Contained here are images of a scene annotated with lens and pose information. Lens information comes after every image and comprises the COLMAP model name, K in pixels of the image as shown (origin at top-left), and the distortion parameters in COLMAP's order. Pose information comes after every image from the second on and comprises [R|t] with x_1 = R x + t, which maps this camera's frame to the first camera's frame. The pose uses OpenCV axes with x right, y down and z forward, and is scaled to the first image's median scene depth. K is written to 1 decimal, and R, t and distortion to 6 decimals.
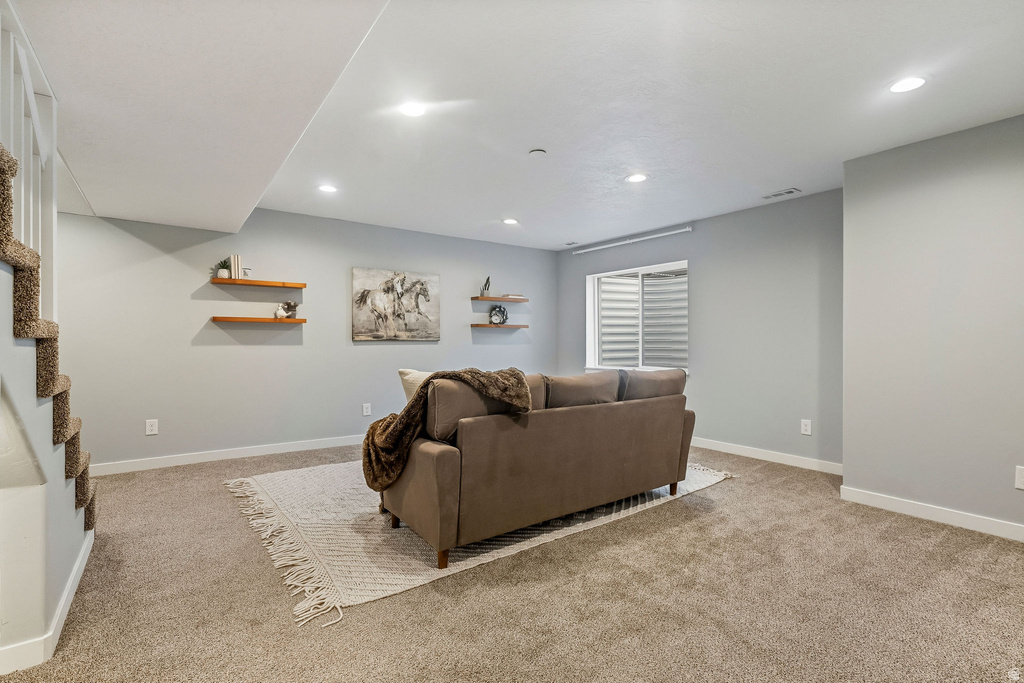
lens RADIAL K [[468.9, 0, 504.9], [0, 468.9, 343.5], [0, 0, 1]] dist [-0.012691, 0.003264]
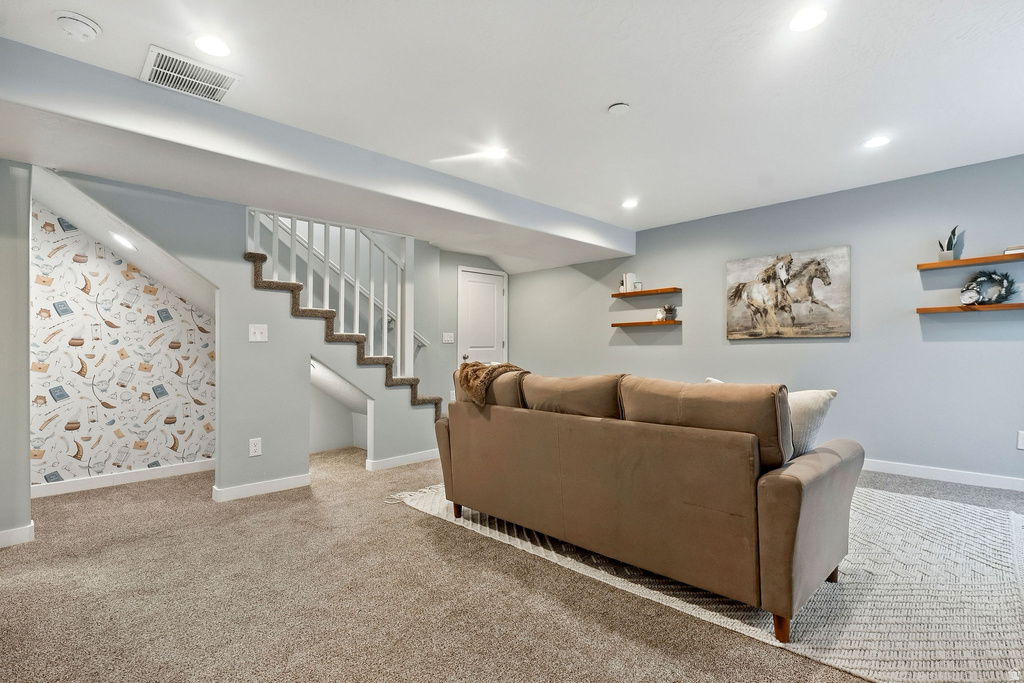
lens RADIAL K [[468.9, 0, 520.6], [0, 468.9, 336.9], [0, 0, 1]] dist [-0.012691, 0.003264]
pose [[0.186437, -0.029649, -0.982019, 0.497714], [0.002639, 0.999556, -0.029678, 0.014405], [0.982463, 0.002942, 0.186433, 0.402720]]
